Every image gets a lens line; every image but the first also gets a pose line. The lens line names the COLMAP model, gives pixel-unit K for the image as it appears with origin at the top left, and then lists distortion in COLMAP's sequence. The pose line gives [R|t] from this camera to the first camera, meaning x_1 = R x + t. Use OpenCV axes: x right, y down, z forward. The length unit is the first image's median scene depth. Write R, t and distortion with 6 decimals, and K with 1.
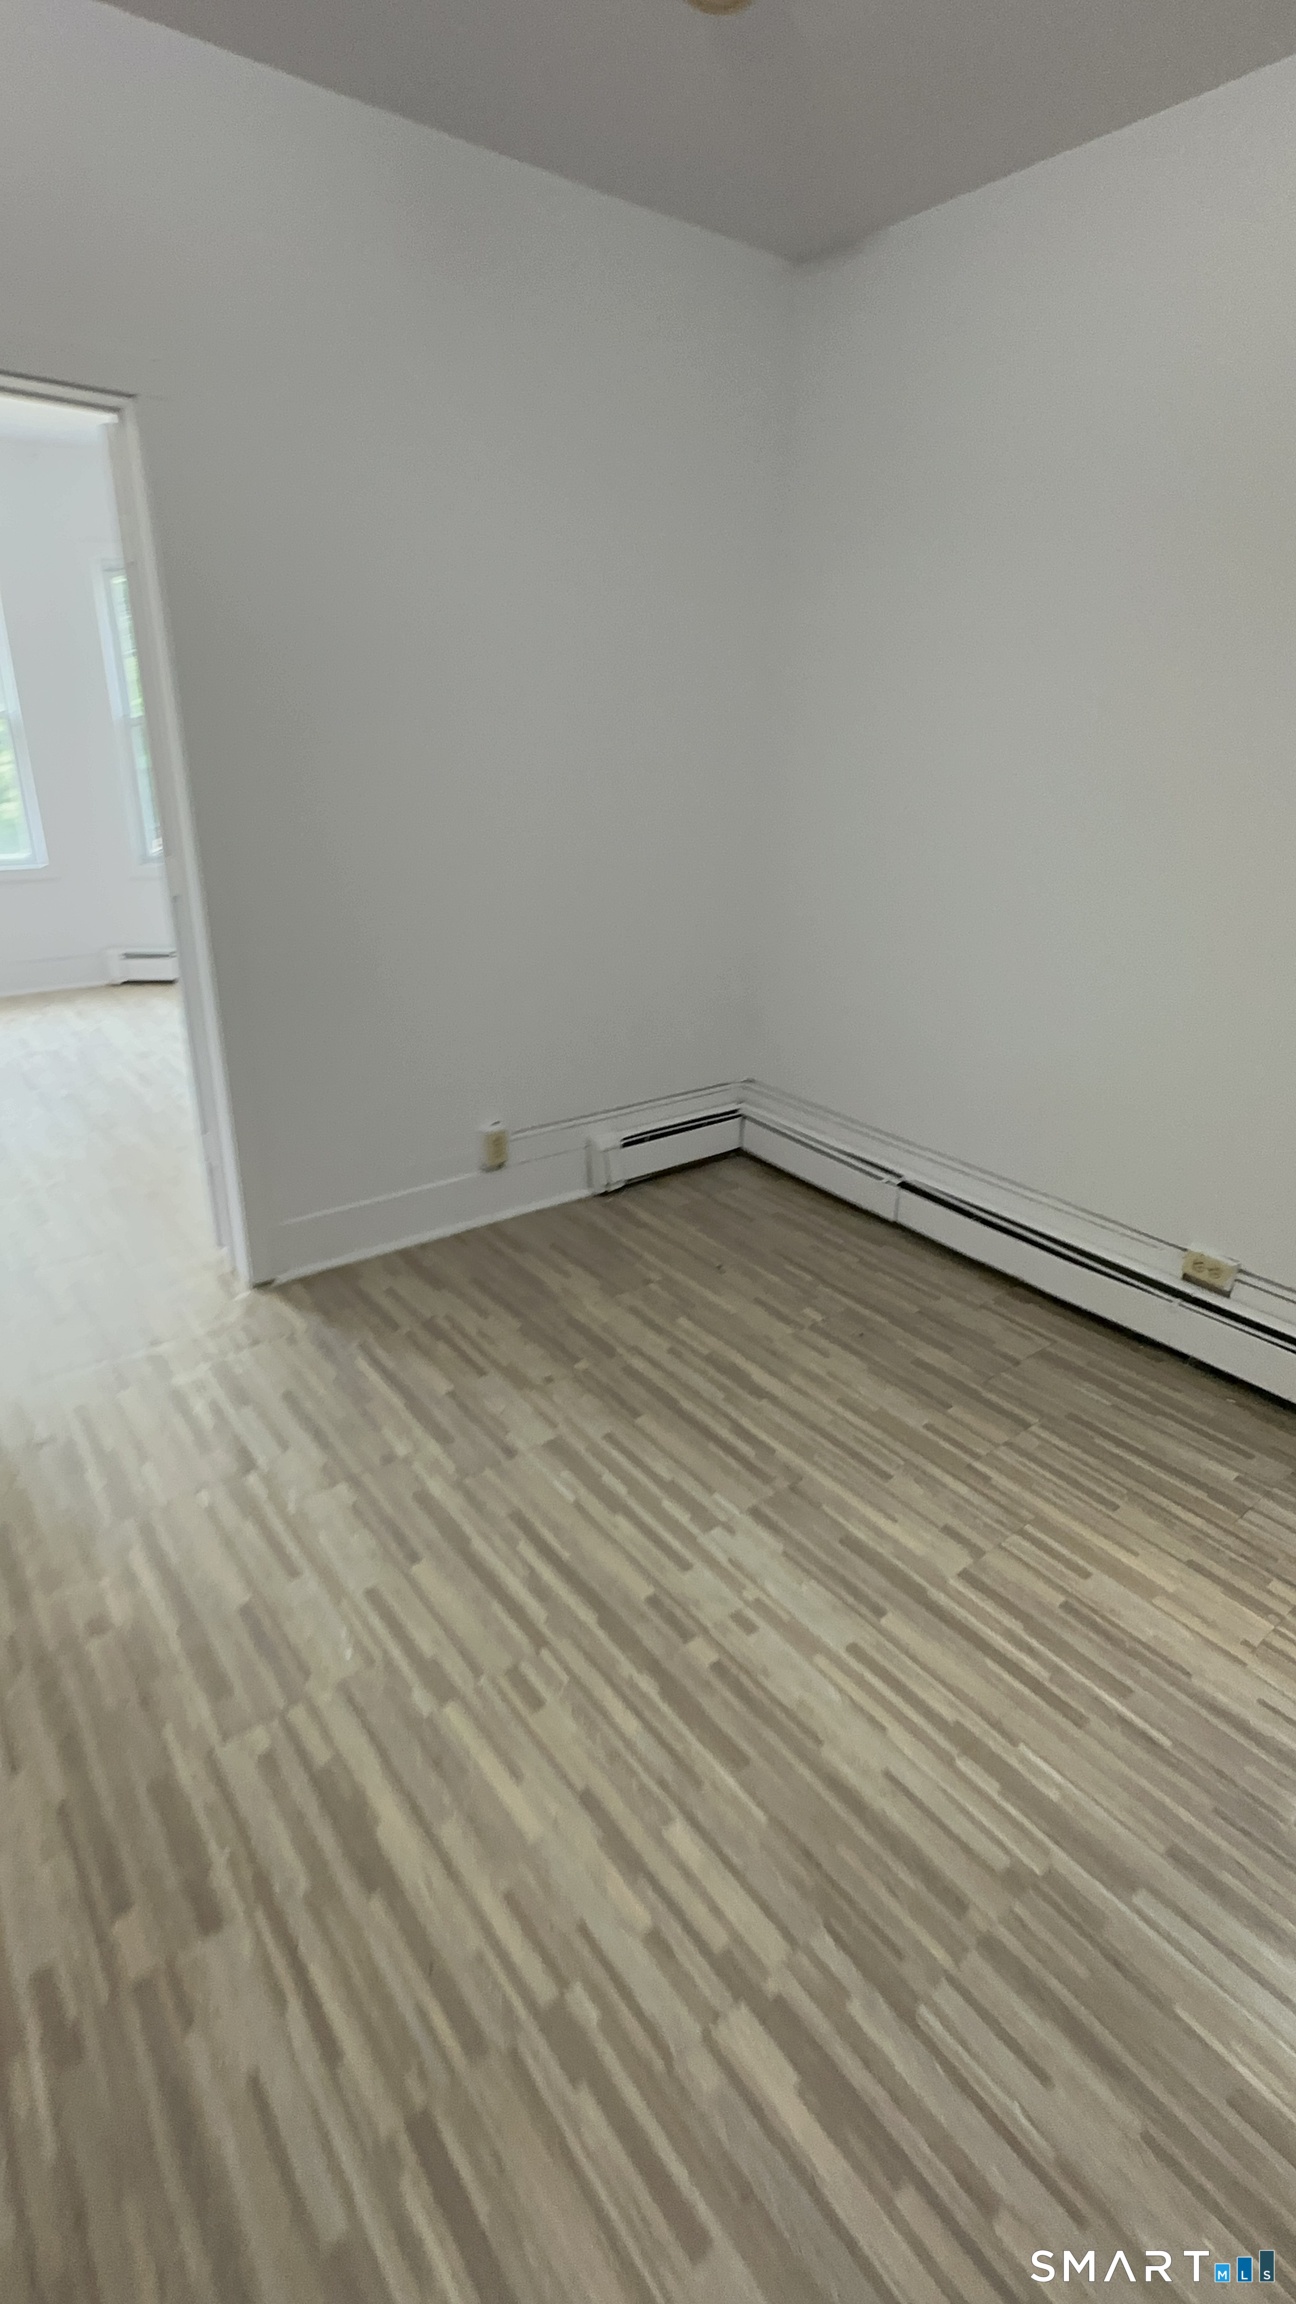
lens RADIAL K [[1051.1, 0, 648.1], [0, 1051.1, 1149.1], [0, 0, 1]] dist [-0.002855, 0.000576]
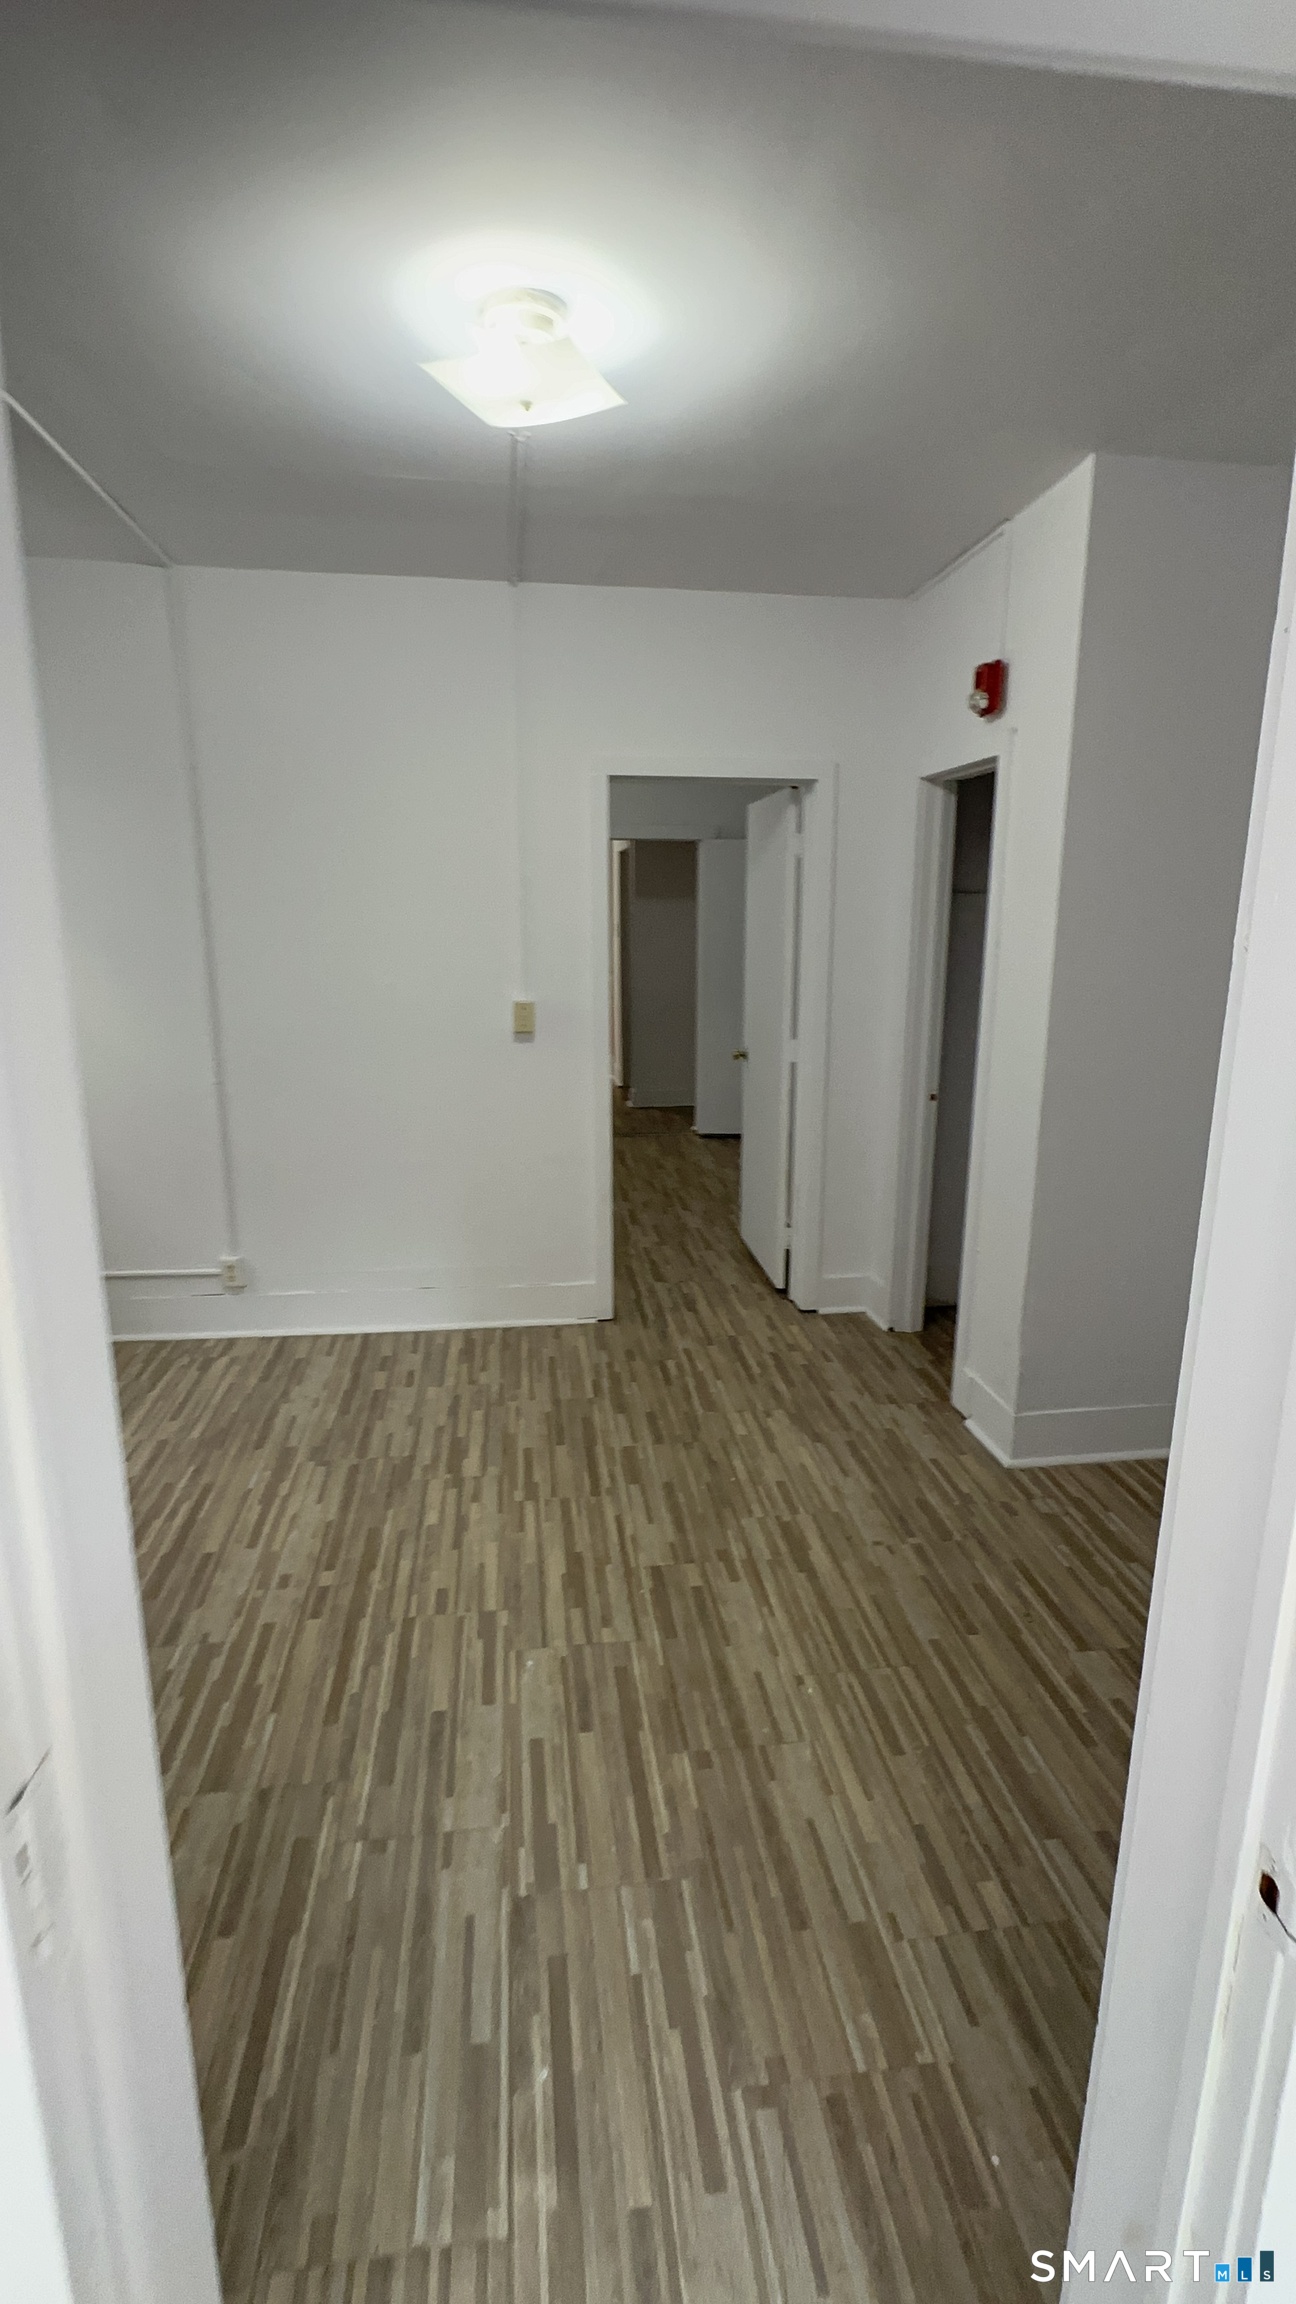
lens RADIAL K [[1051.1, 0, 648.1], [0, 1051.1, 1149.1], [0, 0, 1]] dist [-0.002855, 0.000576]
pose [[-0.862477, -0.143796, 0.485238, -0.798954], [0.160518, 0.831560, 0.531735, -0.593610], [-0.479966, 0.536499, -0.694119, 1.259345]]
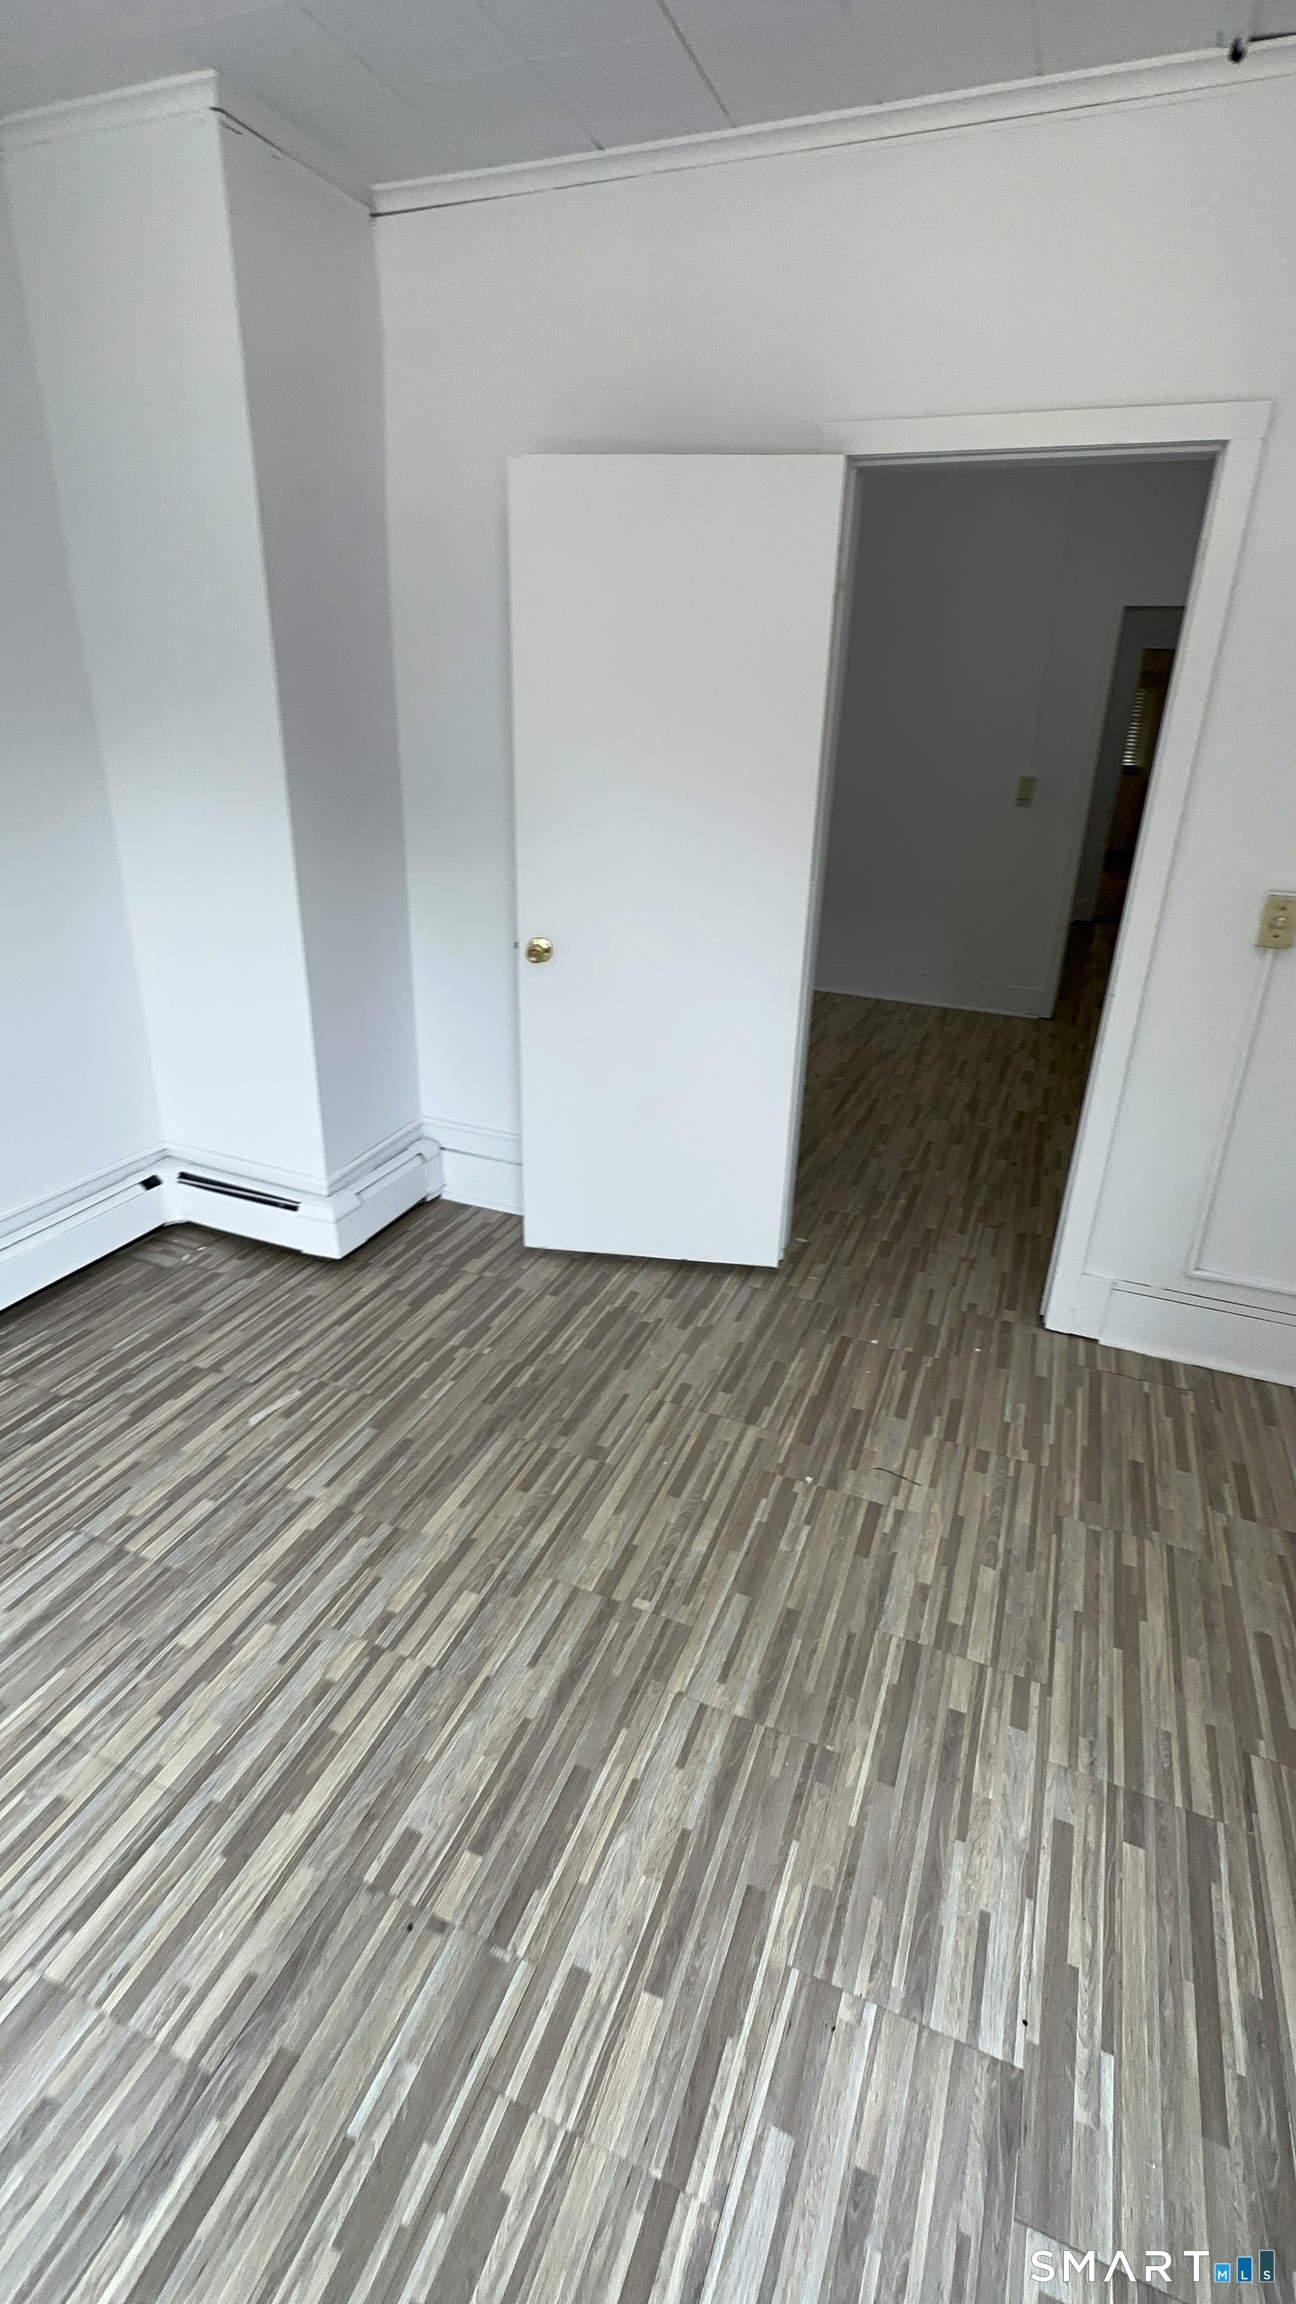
lens RADIAL K [[1051.1, 0, 648.1], [0, 1051.1, 1149.1], [0, 0, 1]] dist [-0.002855, 0.000576]
pose [[-0.503294, -0.374926, 0.778541, -1.579981], [0.279348, 0.781996, 0.557177, -0.856010], [-0.817716, 0.497908, -0.288839, 1.930035]]
